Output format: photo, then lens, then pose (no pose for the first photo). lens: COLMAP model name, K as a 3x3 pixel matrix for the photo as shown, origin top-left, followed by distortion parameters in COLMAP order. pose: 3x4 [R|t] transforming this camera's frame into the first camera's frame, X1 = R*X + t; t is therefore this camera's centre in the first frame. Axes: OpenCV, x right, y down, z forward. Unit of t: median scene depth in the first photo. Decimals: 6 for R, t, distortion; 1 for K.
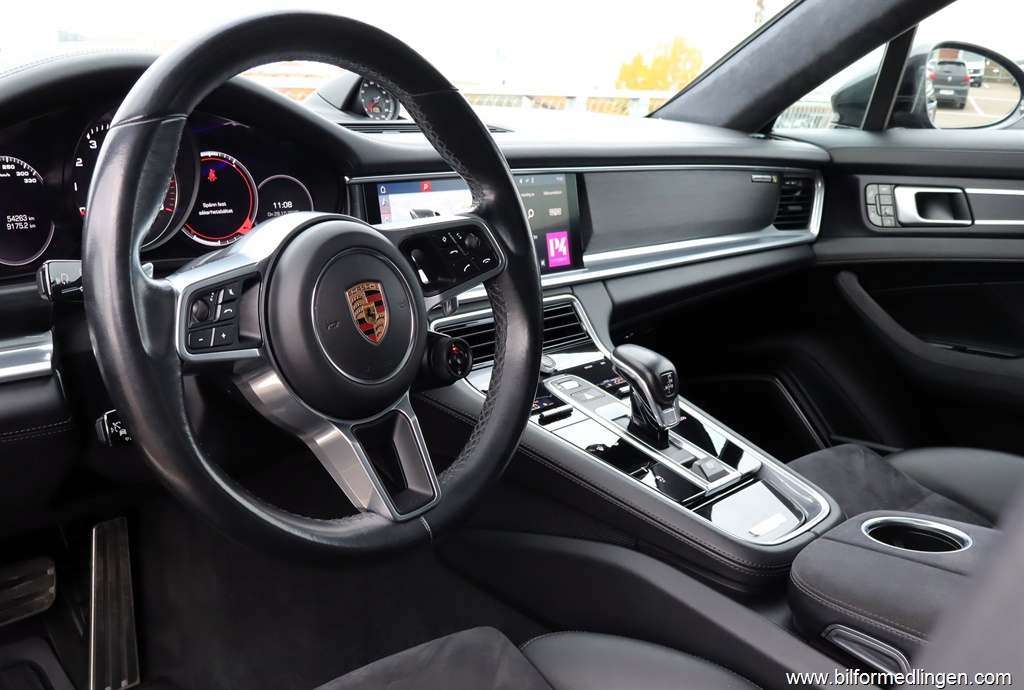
lens RADIAL K [[1194.5, 0, 514.5], [0, 1194.5, 354.2], [0, 0, 1]] dist [0.035917, 0.000000]
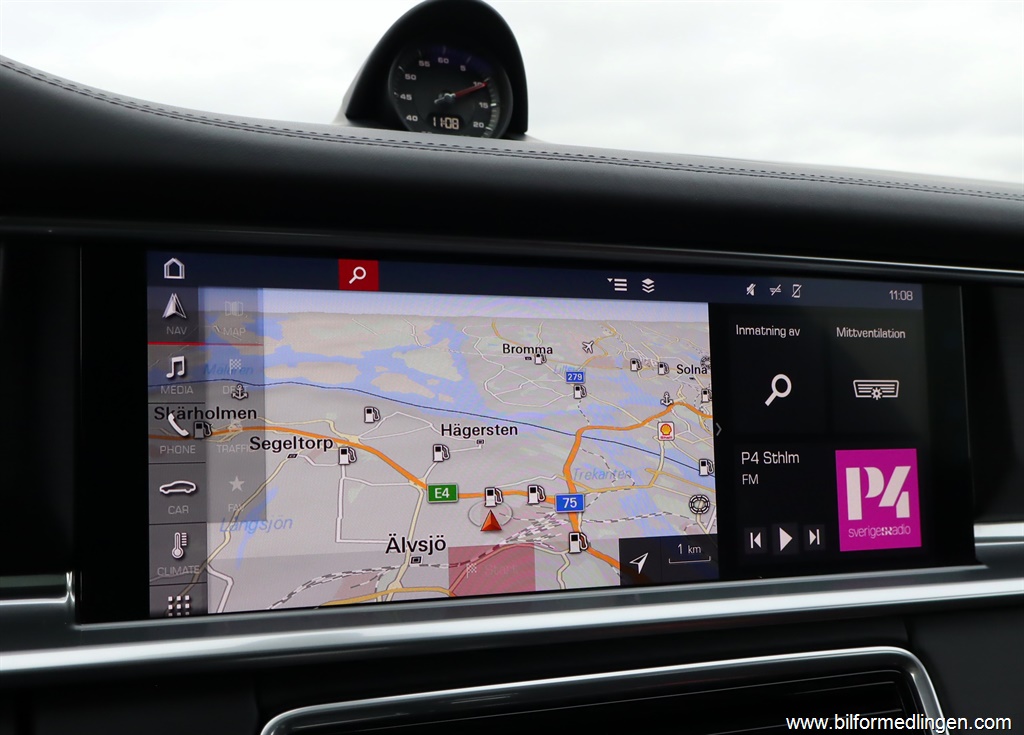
lens RADIAL K [[1242.2, 0, 503.8], [0, 1242.2, 372.0], [0, 0, 1]] dist [0.015181, 0.000000]
pose [[0.886145, 0.046370, -0.461083, 0.102933], [-0.114867, 0.985909, -0.121609, -0.068934], [0.448947, 0.160726, 0.878984, 0.643650]]
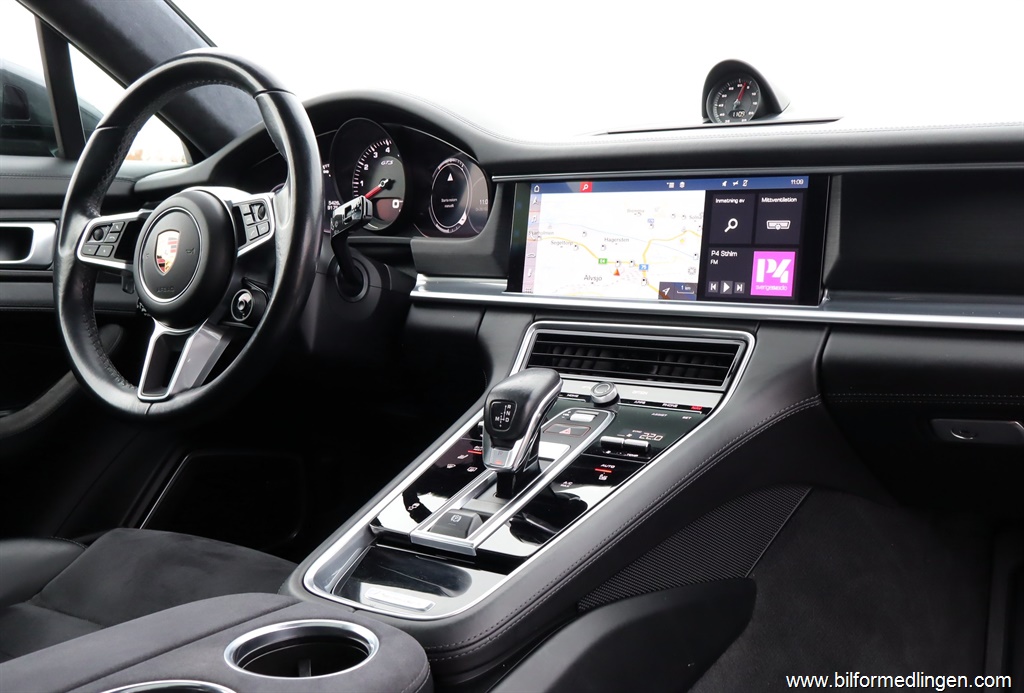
lens RADIAL K [[1194.5, 0, 516.5], [0, 1194.5, 339.5], [0, 0, 1]] dist [0.035917, 0.000000]
pose [[0.025248, 0.097519, -0.994913, 0.791876], [-0.188342, 0.977872, 0.091069, -0.086039], [0.981779, 0.185085, 0.043057, 0.819854]]
